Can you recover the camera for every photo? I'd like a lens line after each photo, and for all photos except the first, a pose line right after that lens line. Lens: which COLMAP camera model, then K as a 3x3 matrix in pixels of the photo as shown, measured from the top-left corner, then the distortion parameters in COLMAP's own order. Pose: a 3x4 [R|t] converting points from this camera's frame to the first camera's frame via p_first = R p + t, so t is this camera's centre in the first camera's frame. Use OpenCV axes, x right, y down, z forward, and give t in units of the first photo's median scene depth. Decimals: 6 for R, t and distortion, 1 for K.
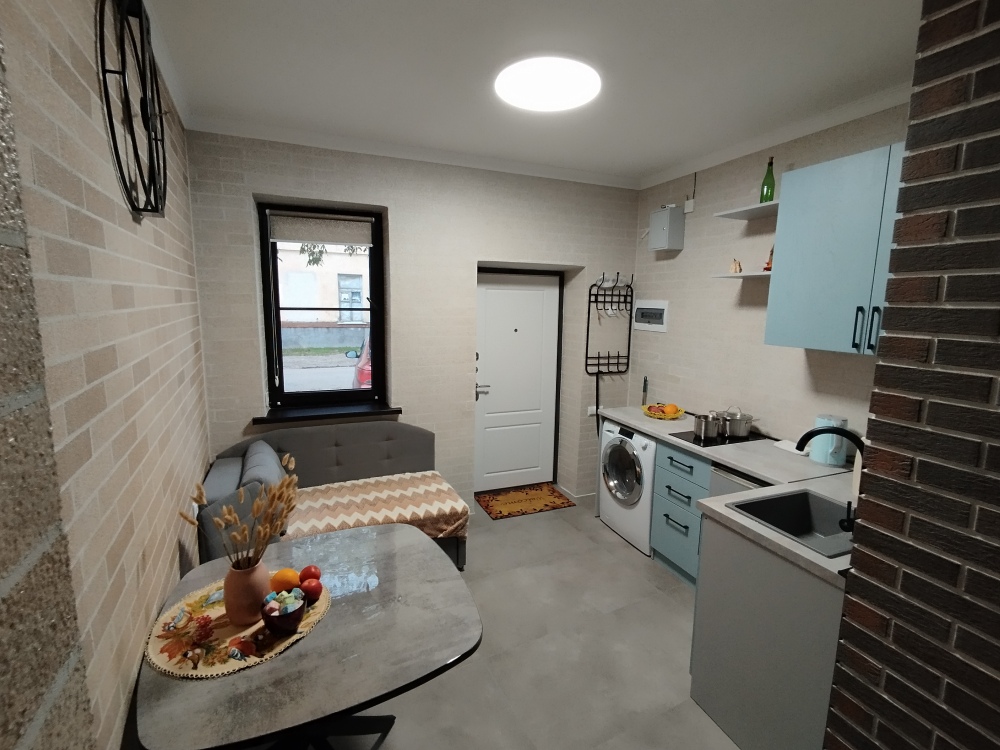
lens RADIAL K [[462.5, 0, 502.0], [0, 462.5, 368.5], [0, 0, 1]] dist [0.010849, -0.006325]
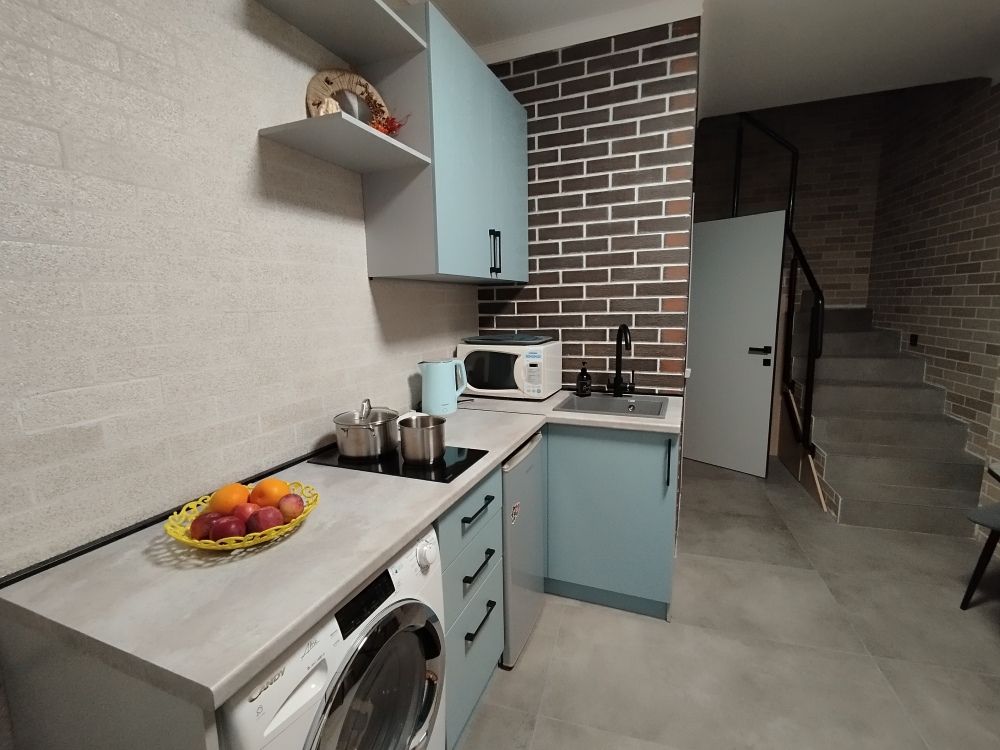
lens RADIAL K [[462.5, 0, 499.7], [0, 462.5, 369.5], [0, 0, 1]] dist [0.010849, -0.006325]
pose [[-0.716978, -0.106861, 0.688856, 0.029641], [0.106011, 0.959972, 0.259258, -0.070976], [-0.688988, 0.258908, -0.676951, 1.218205]]
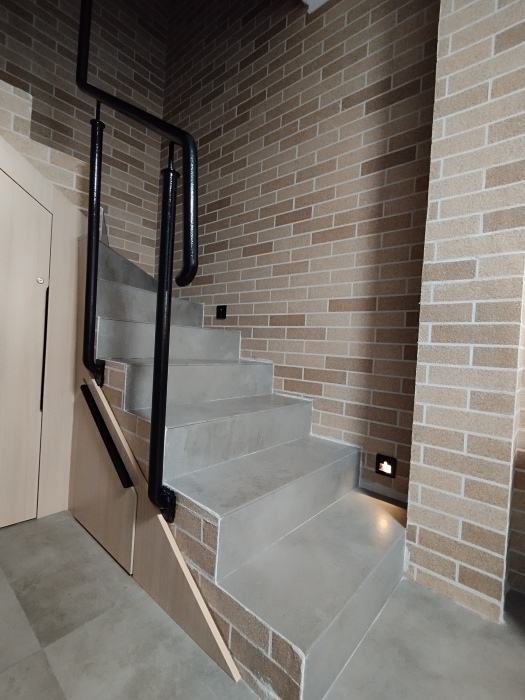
lens RADIAL K [[323.8, 0, 264.8], [0, 323.8, 348.9], [0, 0, 1]] dist [0.010849, -0.006325]
pose [[-0.920400, -0.069503, -0.384751, 0.285068], [-0.130253, 0.982366, 0.134133, 0.260346], [0.368643, 0.173571, -0.913222, 0.327411]]
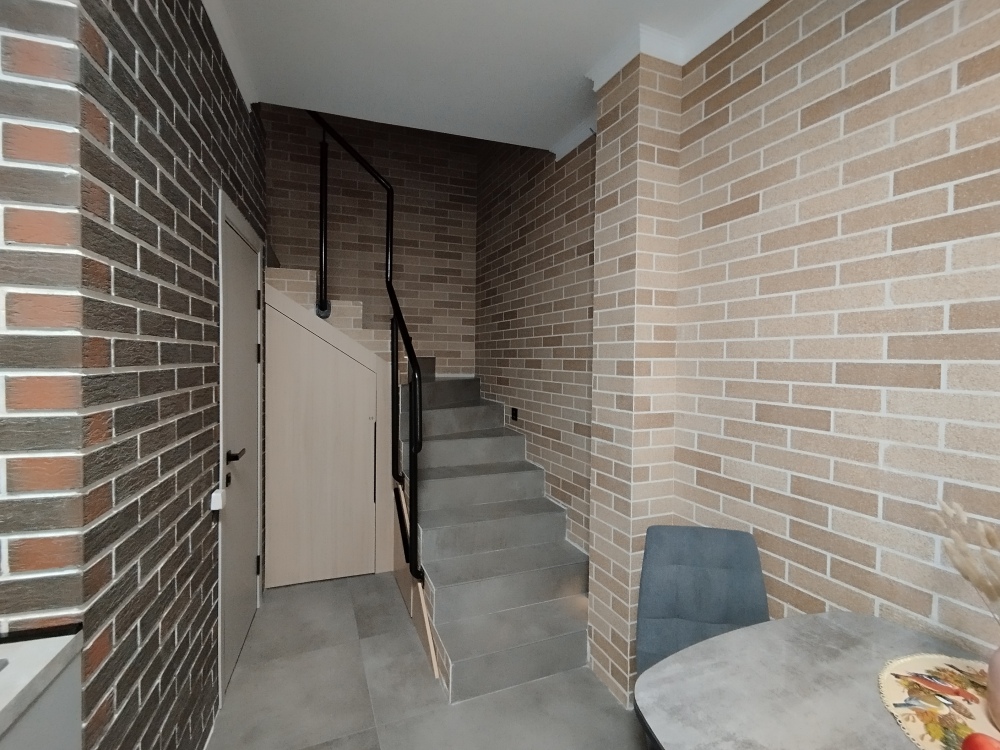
lens RADIAL K [[462.5, 0, 498.6], [0, 462.5, 369.5], [0, 0, 1]] dist [0.010849, -0.006325]
pose [[-0.996502, -0.032492, 0.076998, 0.053975], [-0.019143, 0.985576, 0.168150, -0.013147], [-0.081351, 0.166088, -0.982750, 0.726561]]
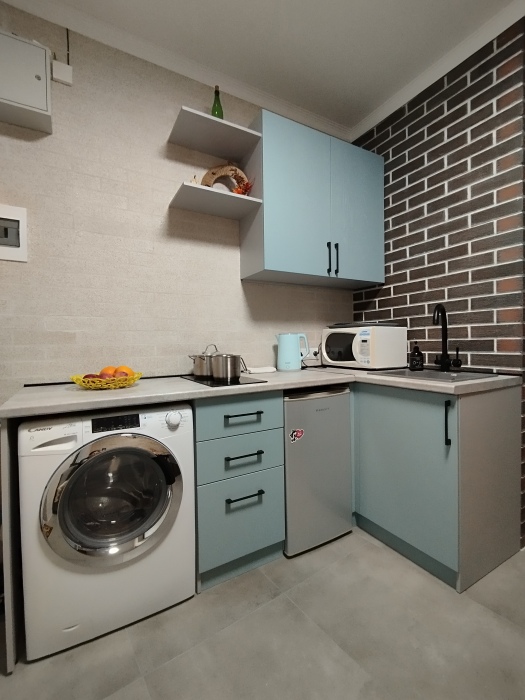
lens RADIAL K [[323.8, 0, 265.5], [0, 323.8, 348.2], [0, 0, 1]] dist [0.010849, -0.006325]
pose [[-0.143395, -0.033381, 0.989102, -0.130262], [0.156012, 0.986172, 0.055900, 0.068506], [-0.977291, 0.162328, -0.136204, 0.963784]]
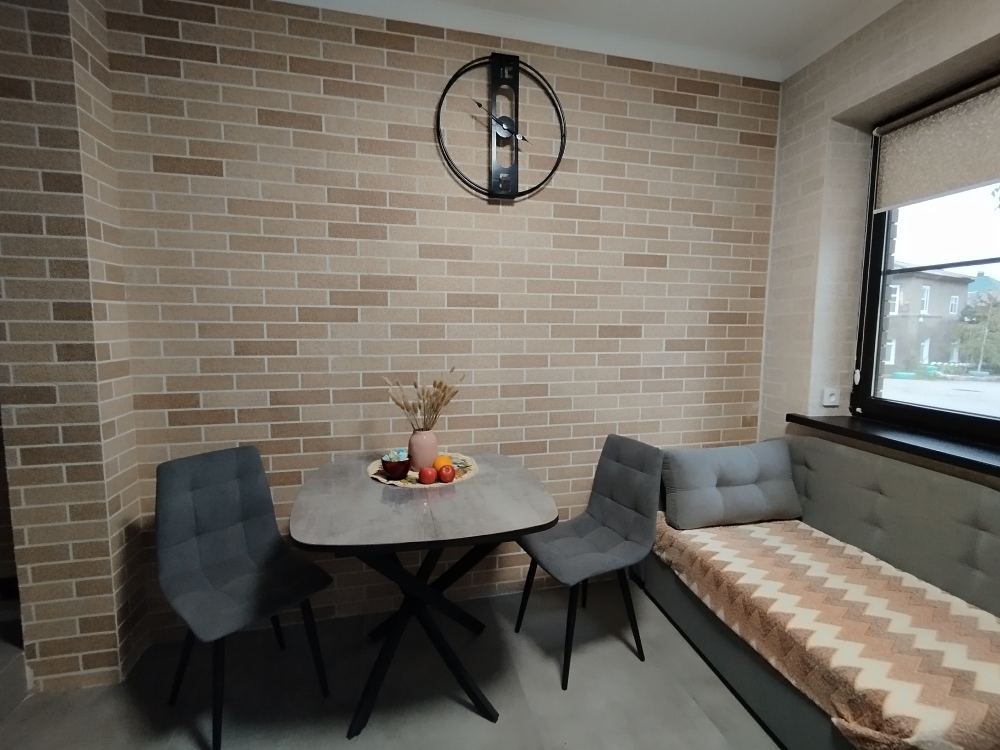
lens RADIAL K [[462.5, 0, 495.4], [0, 462.5, 369.5], [0, 0, 1]] dist [0.010849, -0.006325]
pose [[-0.237407, 0.073816, -0.968602, 0.342735], [-0.151137, 0.982160, 0.111894, 0.021480], [0.959581, 0.172955, -0.222015, 0.683262]]
